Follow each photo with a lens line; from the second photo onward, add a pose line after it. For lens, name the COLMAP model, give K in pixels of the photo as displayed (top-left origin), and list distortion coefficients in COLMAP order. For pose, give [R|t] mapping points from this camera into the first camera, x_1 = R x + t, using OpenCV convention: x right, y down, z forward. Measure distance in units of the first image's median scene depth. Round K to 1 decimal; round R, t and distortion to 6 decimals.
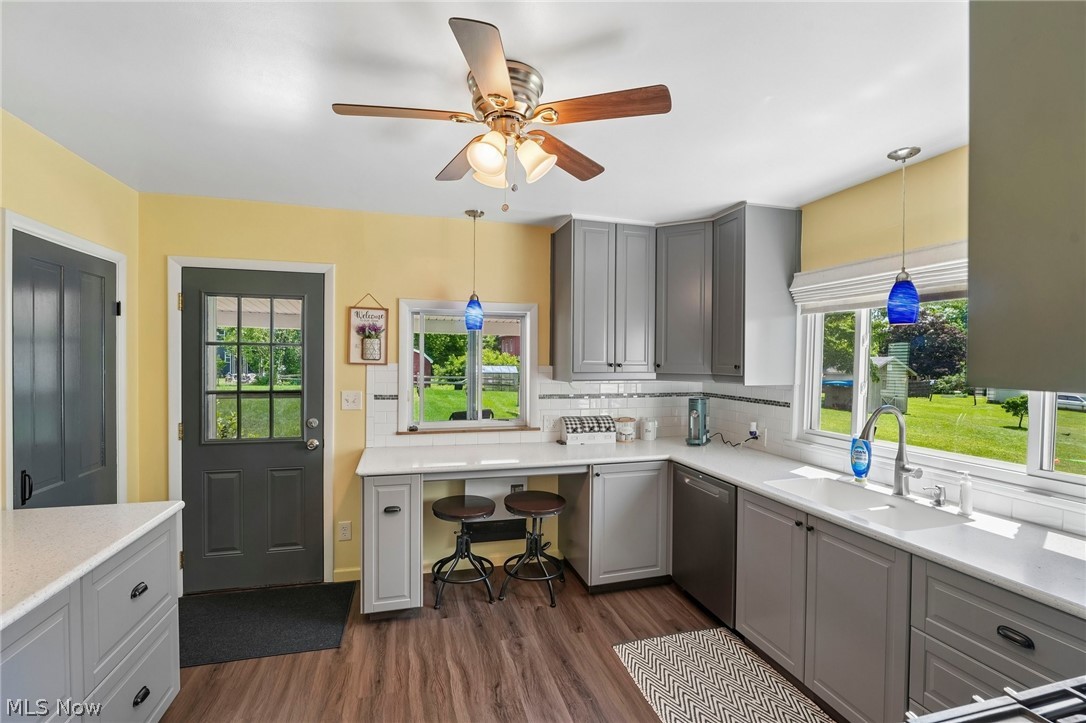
lens RADIAL K [[488.1, 0, 537.7], [0, 488.1, 362.1], [0, 0, 1]] dist [-0.020761, 0.002062]
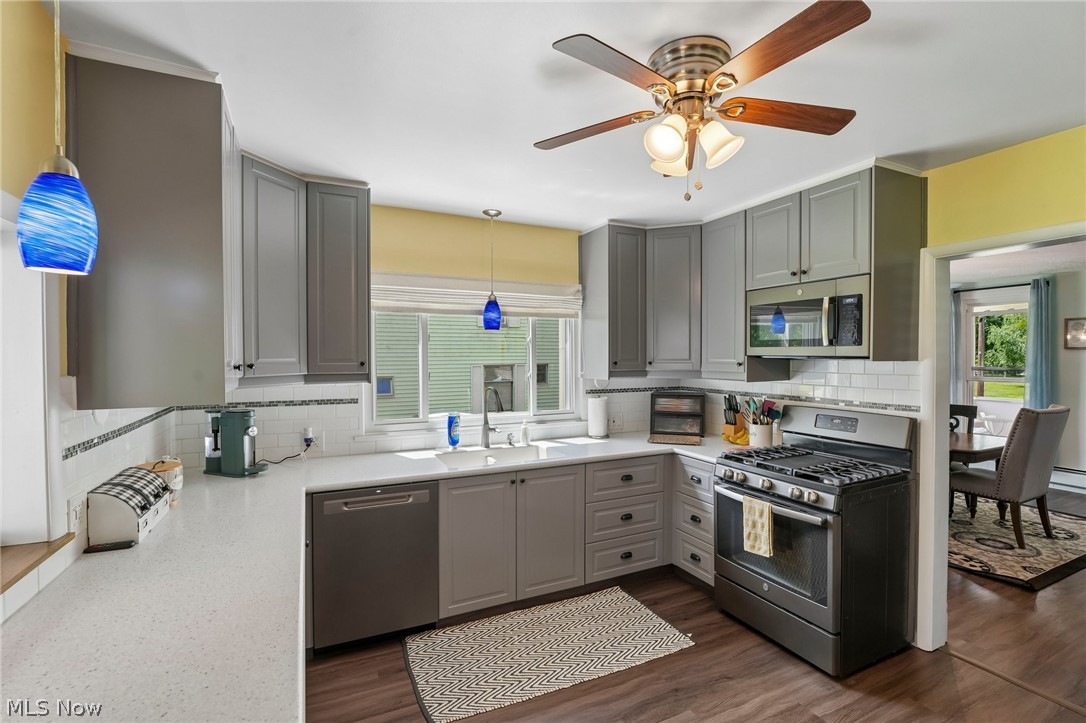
lens RADIAL K [[488.1, 0, 543.7], [0, 488.1, 361.0], [0, 0, 1]] dist [-0.020761, 0.002062]
pose [[-0.180293, -0.022988, 0.983344, -0.499806], [0.007873, 0.999661, 0.024812, -0.013832], [-0.983581, 0.012215, -0.180051, 0.767258]]
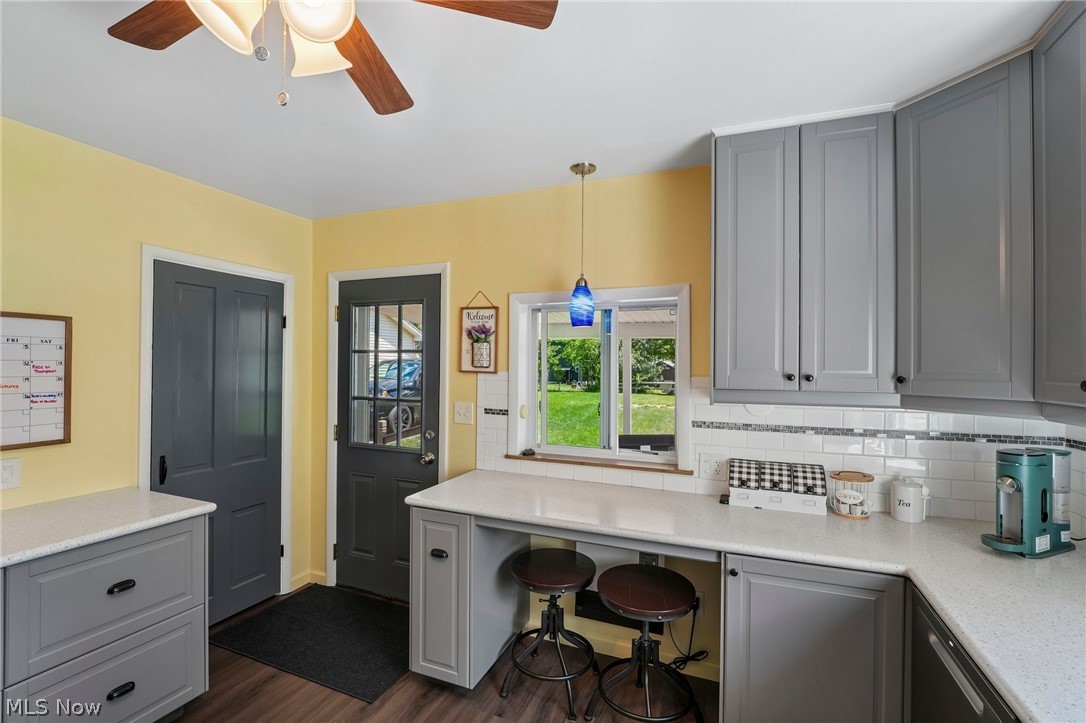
lens RADIAL K [[488.1, 0, 537.2], [0, 488.1, 360.9], [0, 0, 1]] dist [-0.020761, 0.002062]
pose [[0.782935, -0.006534, -0.622069, 0.278350], [-0.007863, 0.999761, -0.020396, 0.000635], [0.622053, 0.020860, 0.782697, 0.394750]]
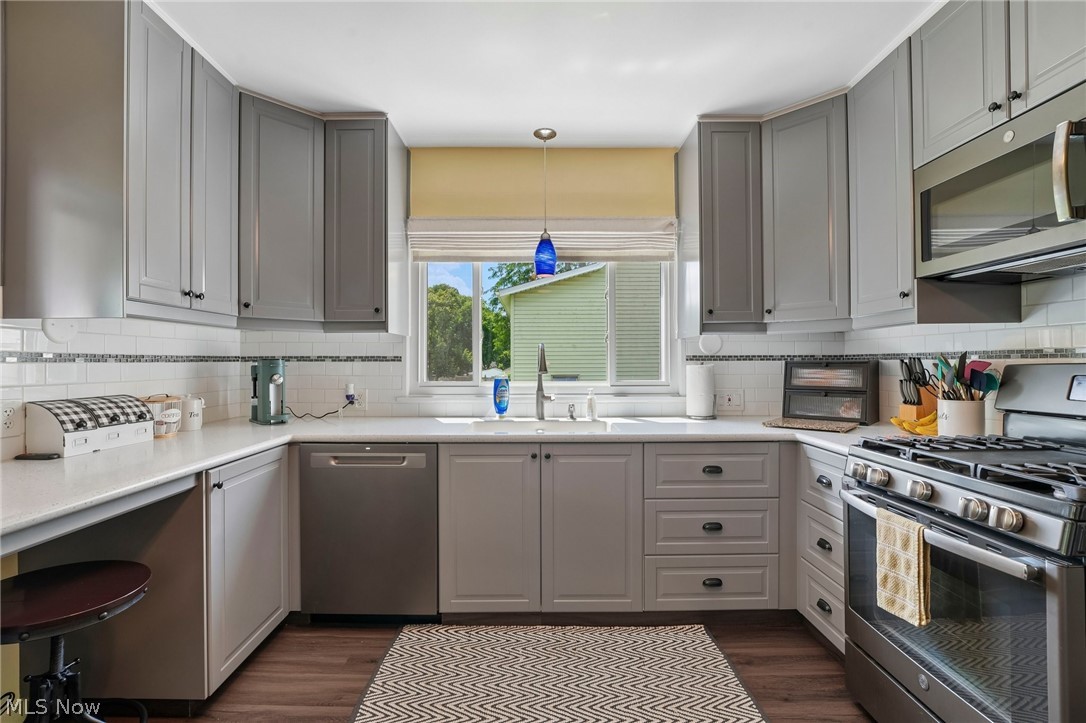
lens RADIAL K [[488.1, 0, 541.1], [0, 488.1, 361.9], [0, 0, 1]] dist [-0.020761, 0.002062]
pose [[0.261760, -0.006608, 0.965110, -0.287299], [0.014099, 0.999896, 0.003022, 0.090813], [-0.965030, 0.012817, 0.261826, 0.480058]]
